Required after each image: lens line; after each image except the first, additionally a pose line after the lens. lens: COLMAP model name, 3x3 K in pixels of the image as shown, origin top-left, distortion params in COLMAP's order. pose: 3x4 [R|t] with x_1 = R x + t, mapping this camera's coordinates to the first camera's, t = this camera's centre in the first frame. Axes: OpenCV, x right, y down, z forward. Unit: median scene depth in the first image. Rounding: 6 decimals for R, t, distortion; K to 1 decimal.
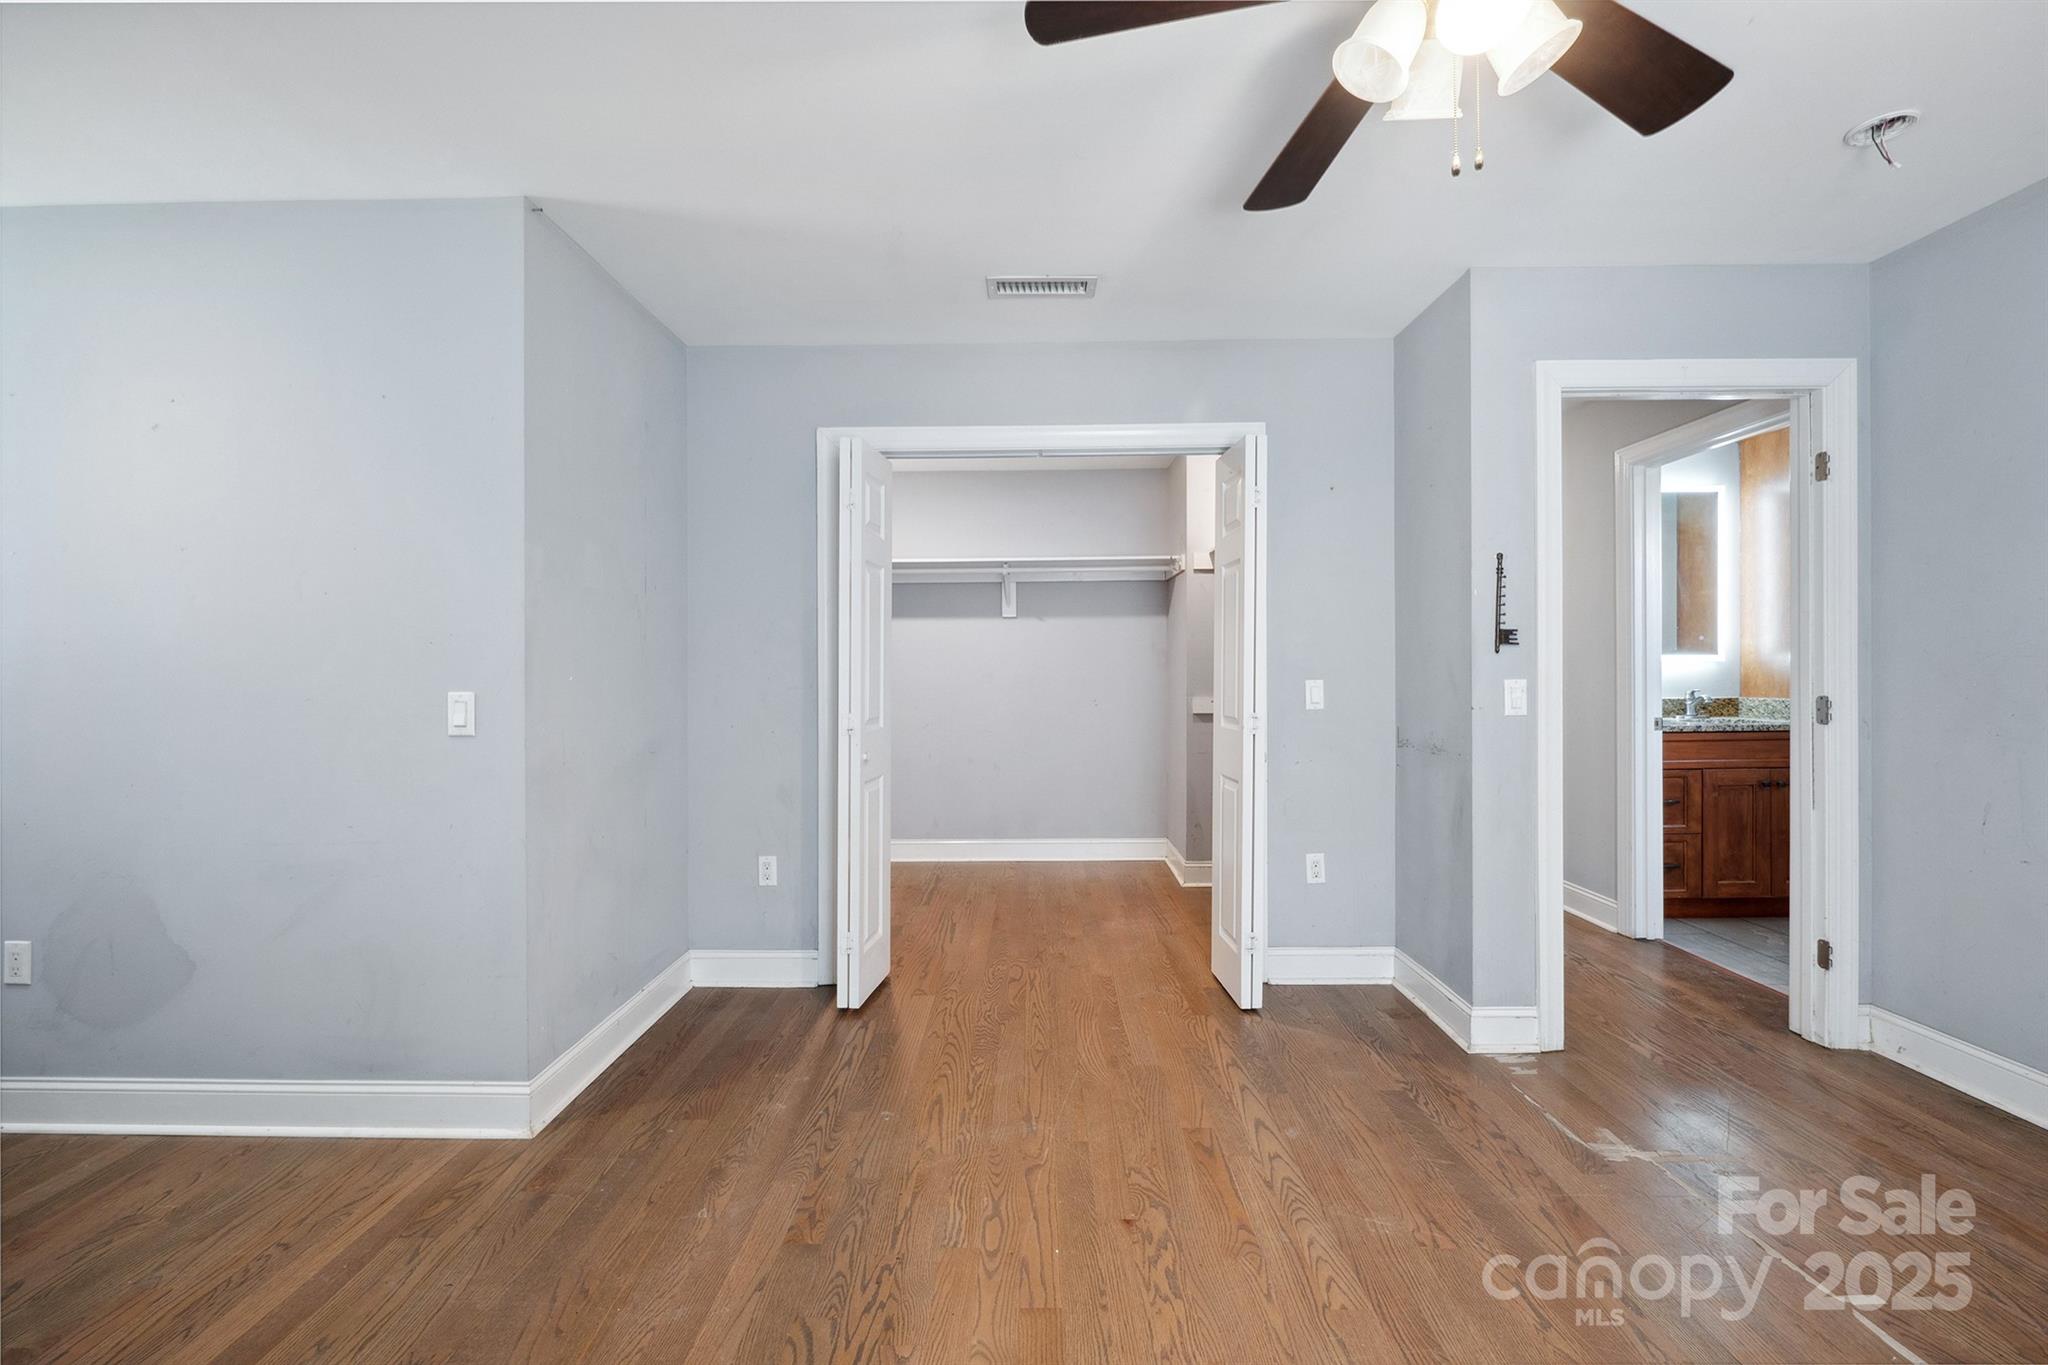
lens RADIAL K [[854.6, 0, 1021.8], [0, 854.6, 674.5], [0, 0, 1]] dist [-0.008904, 0.000130]
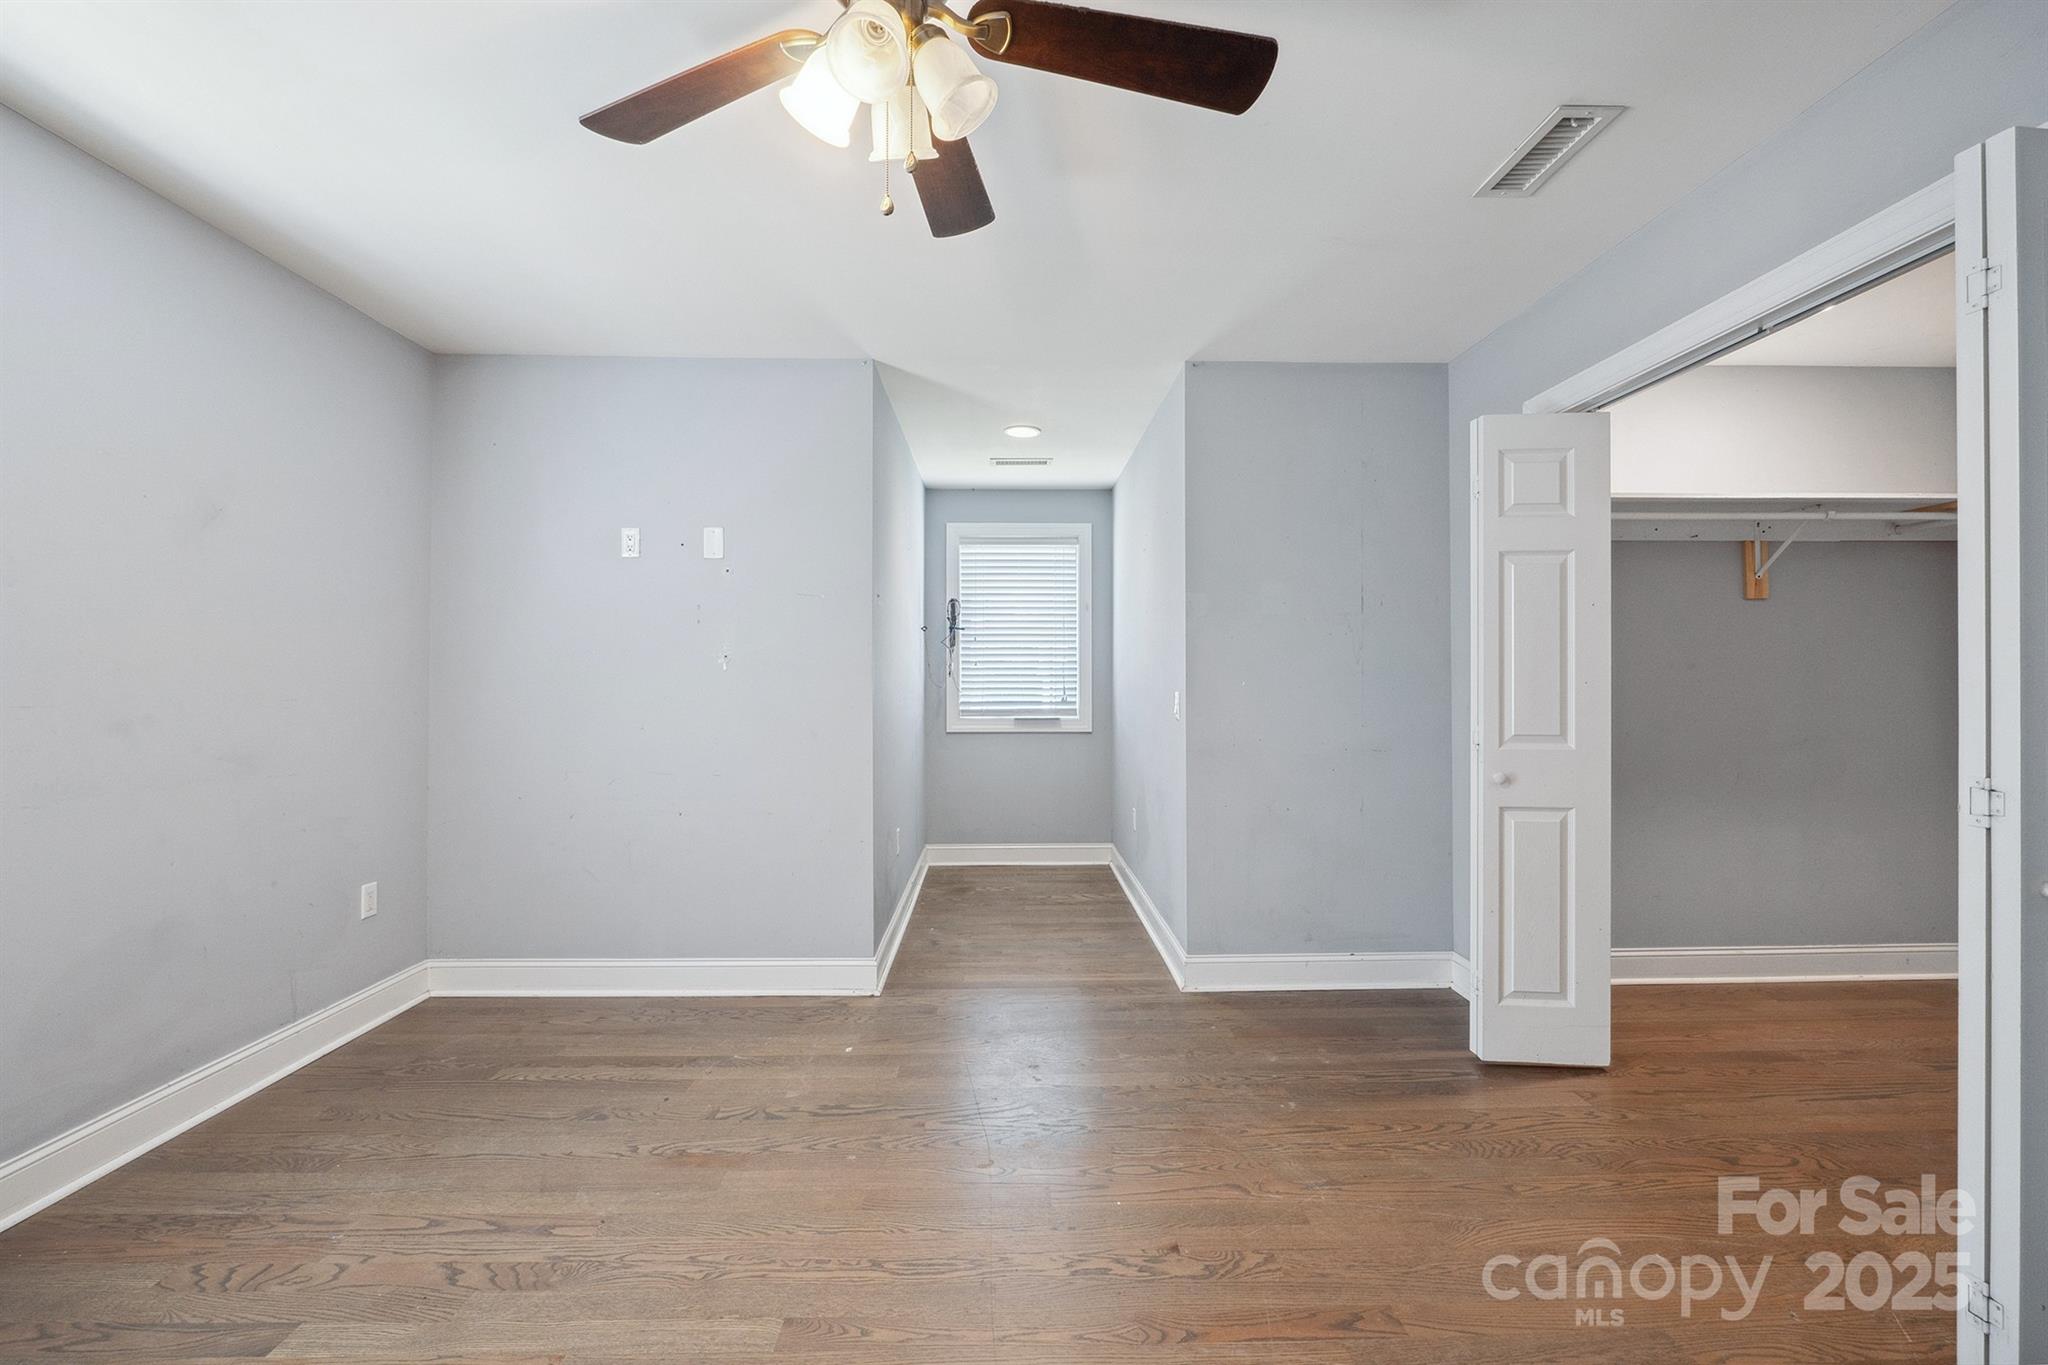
lens RADIAL K [[854.6, 0, 1021.8], [0, 854.6, 674.5], [0, 0, 1]] dist [-0.008904, 0.000130]
pose [[0.036204, -0.003385, -0.999339, 0.743241], [-0.005576, 0.999978, -0.003589, -0.004351], [0.999329, 0.005702, 0.036184, 0.536207]]
